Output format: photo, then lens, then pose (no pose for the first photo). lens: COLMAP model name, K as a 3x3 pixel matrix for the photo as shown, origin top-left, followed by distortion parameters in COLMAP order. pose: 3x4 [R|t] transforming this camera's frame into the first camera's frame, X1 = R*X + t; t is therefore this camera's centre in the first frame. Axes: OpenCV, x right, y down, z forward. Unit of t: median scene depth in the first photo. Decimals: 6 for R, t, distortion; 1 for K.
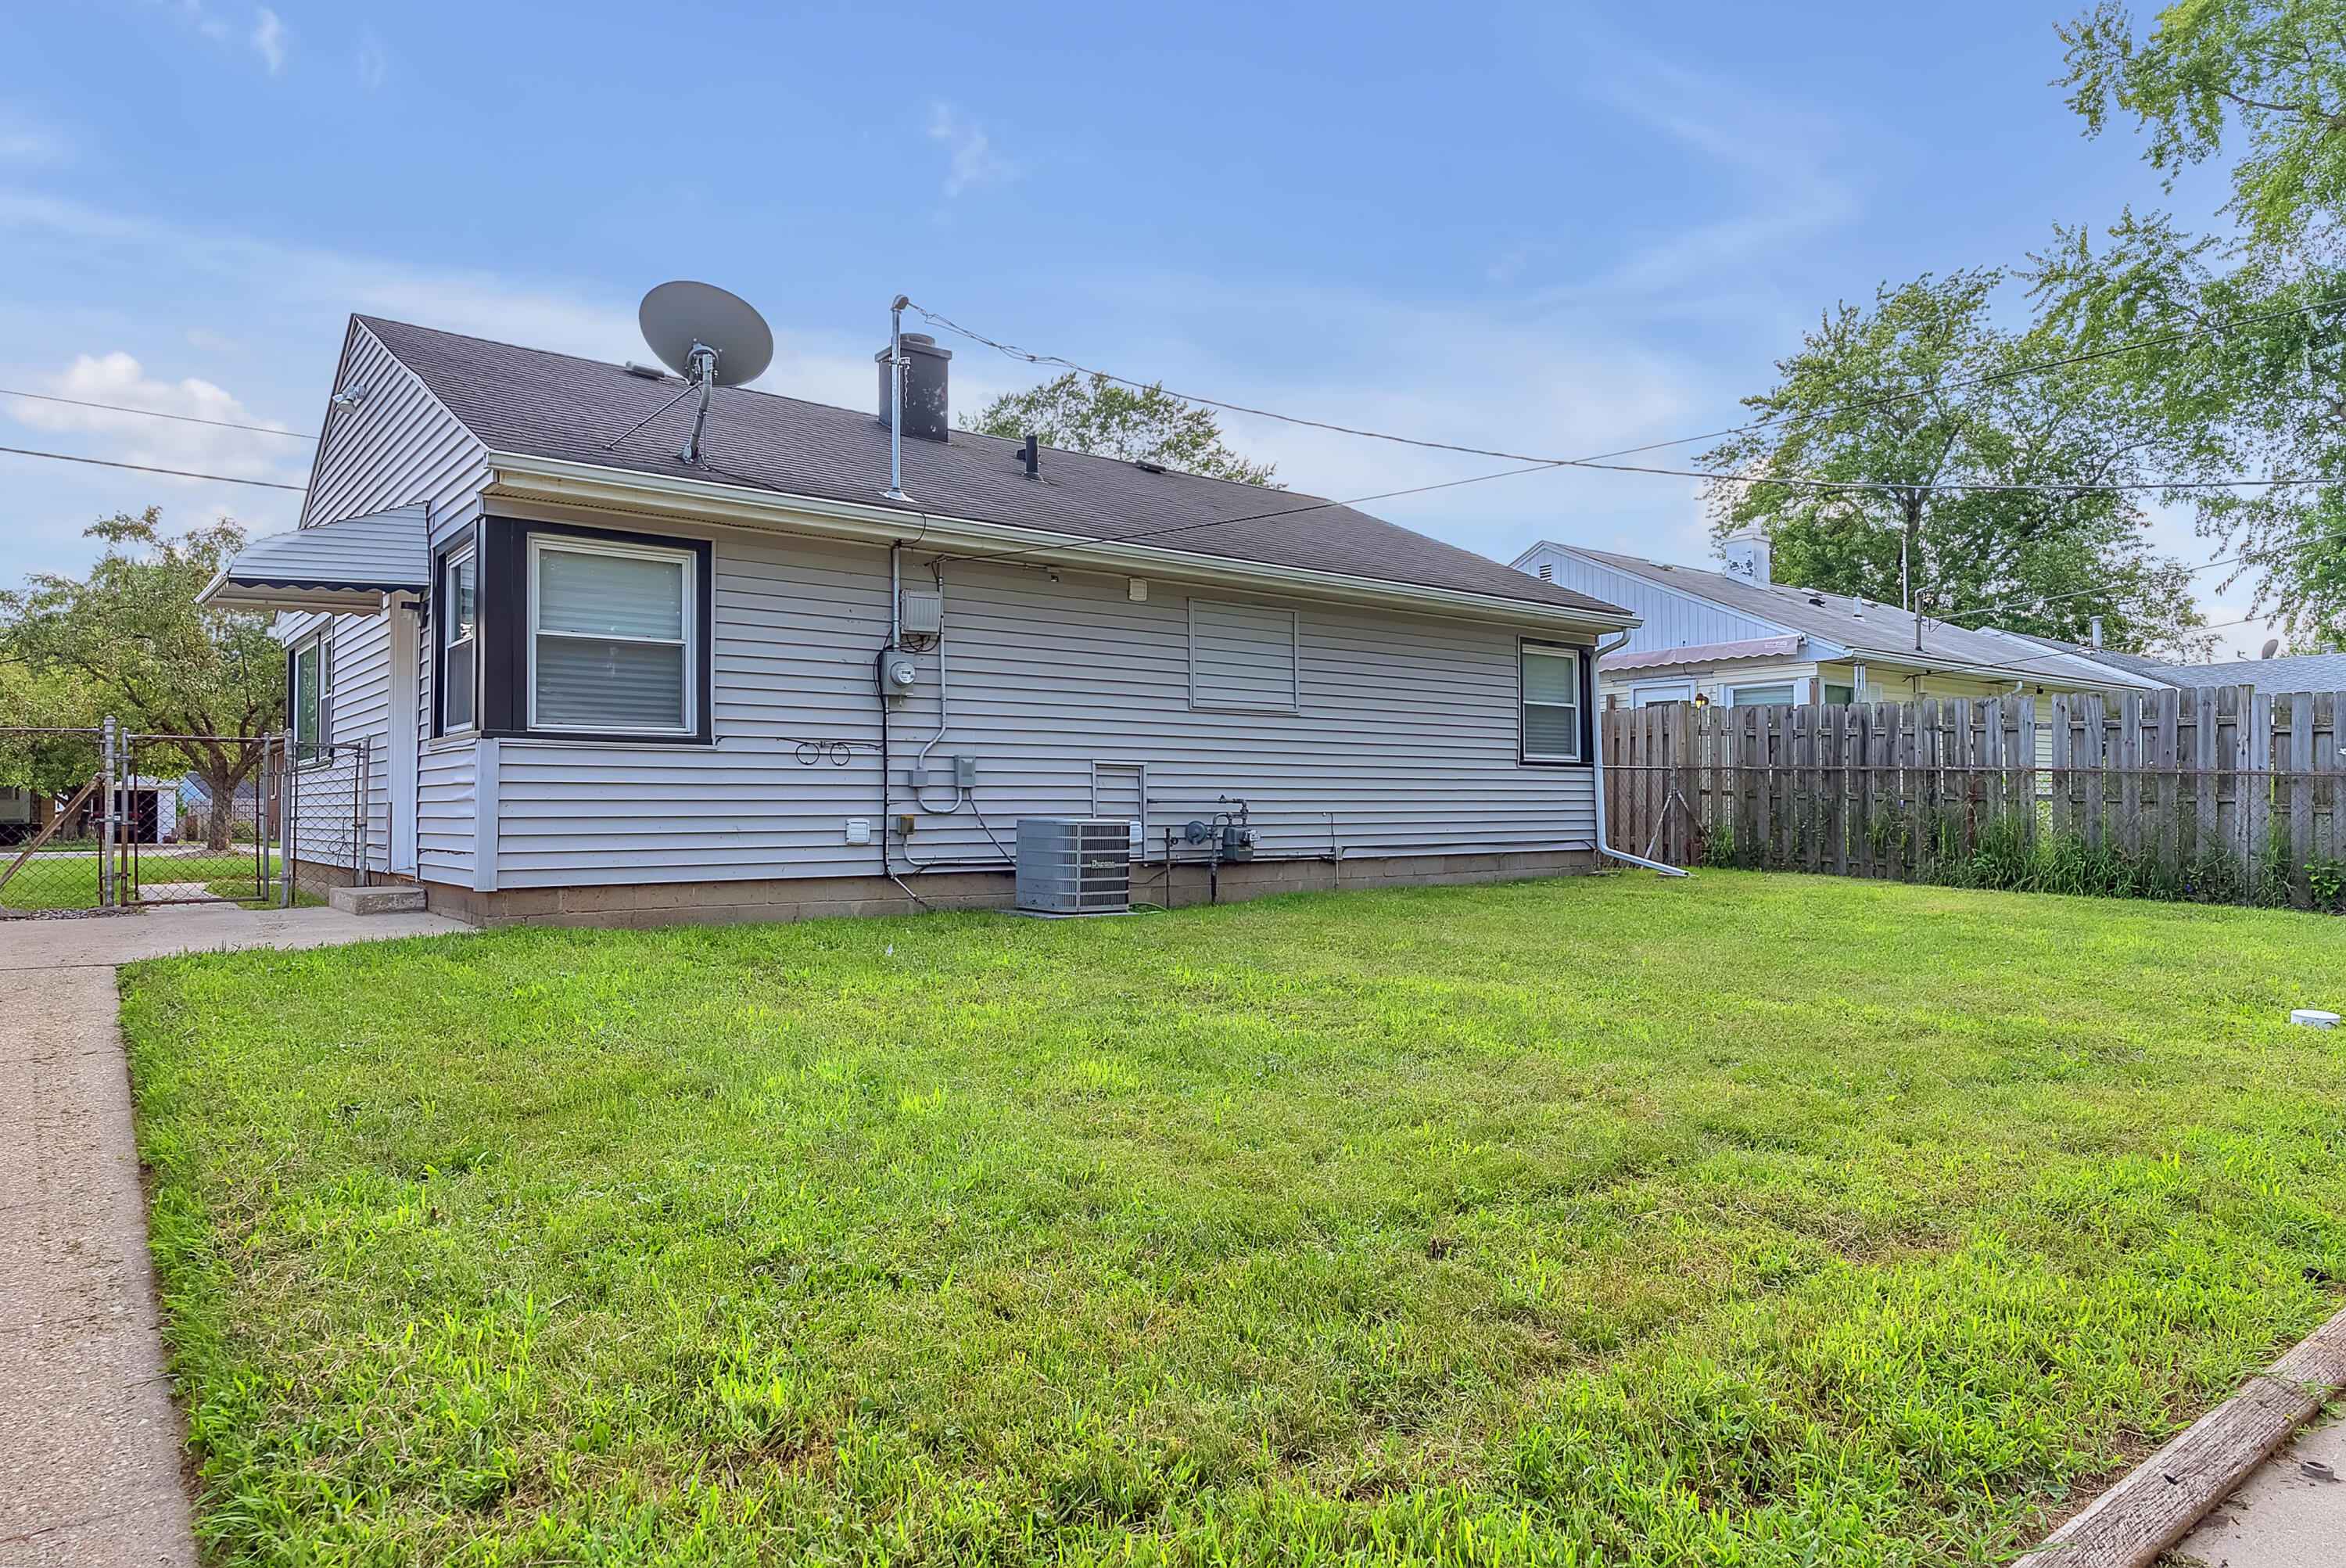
lens RADIAL K [[1368.1, 0, 1173.0], [0, 1368.1, 784.0], [0, 0, 1]] dist [0.028530, 0.000080]
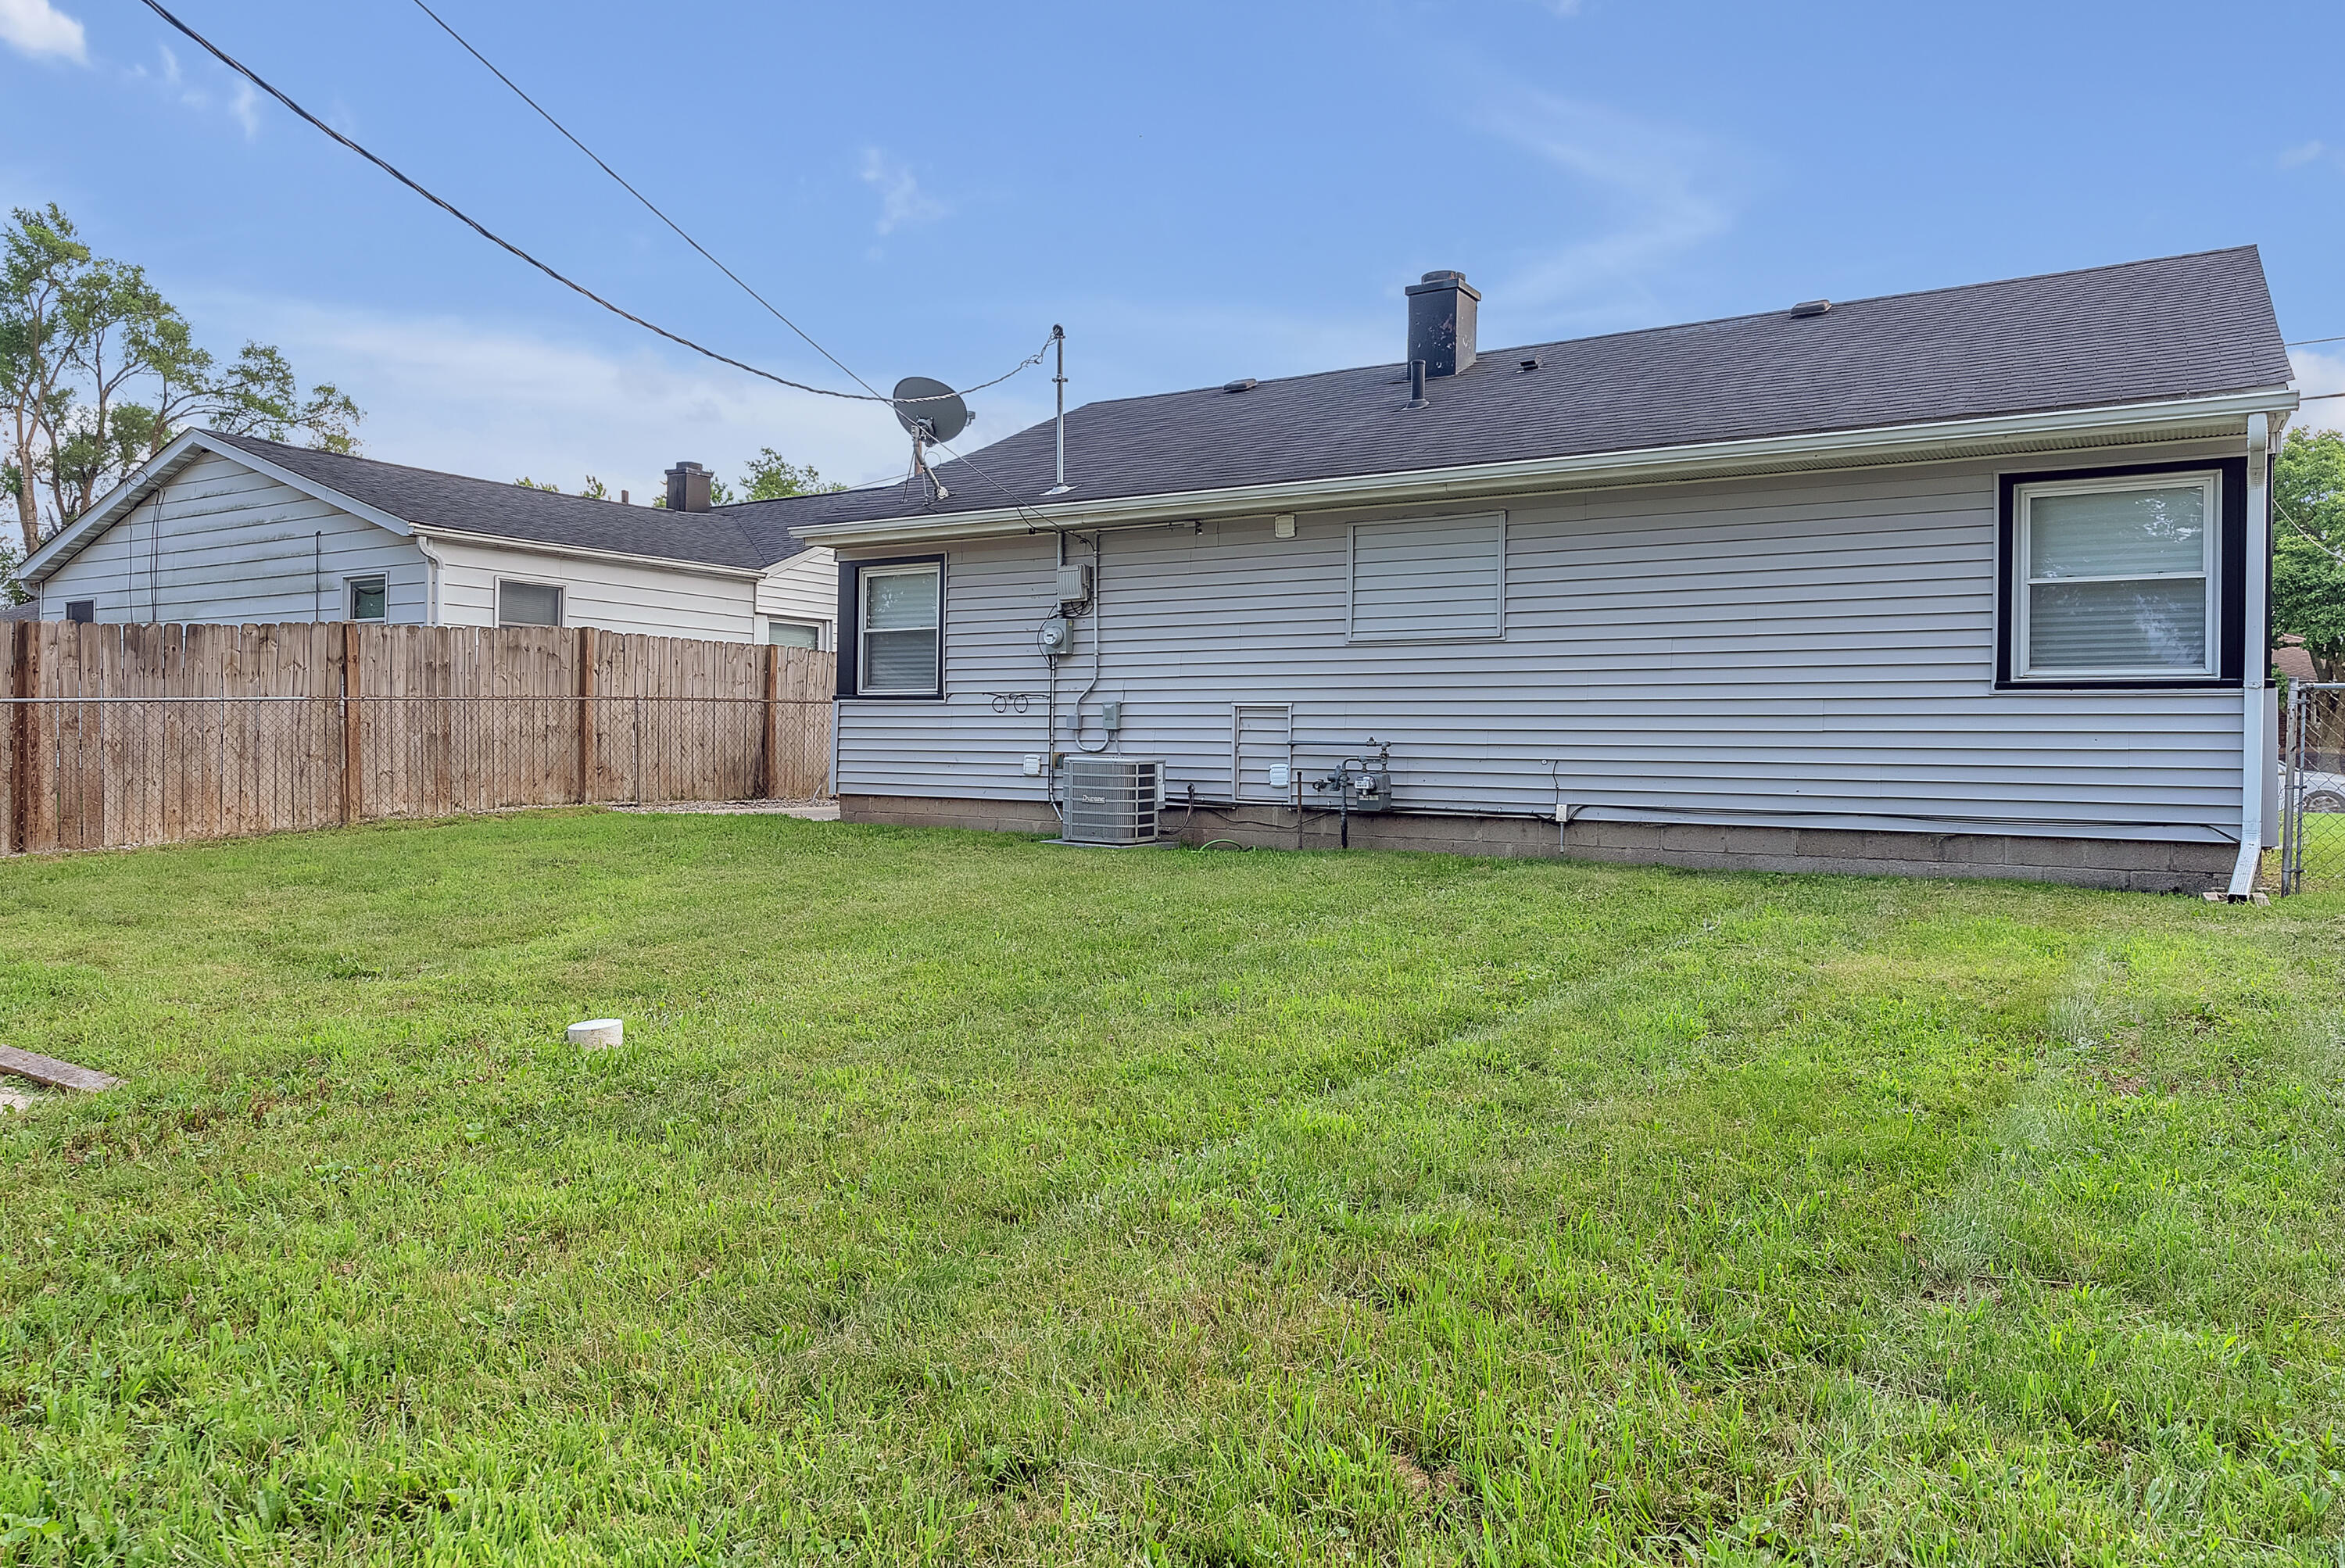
lens RADIAL K [[1555.8, 0, 1172.5], [0, 1555.8, 784.0], [0, 0, 1]] dist [0.000897, -0.000633]
pose [[0.335709, 0.016104, -0.941828, 0.959891], [-0.007626, 0.999868, 0.014378, 0.025304], [0.941935, 0.002356, 0.335787, 0.535677]]
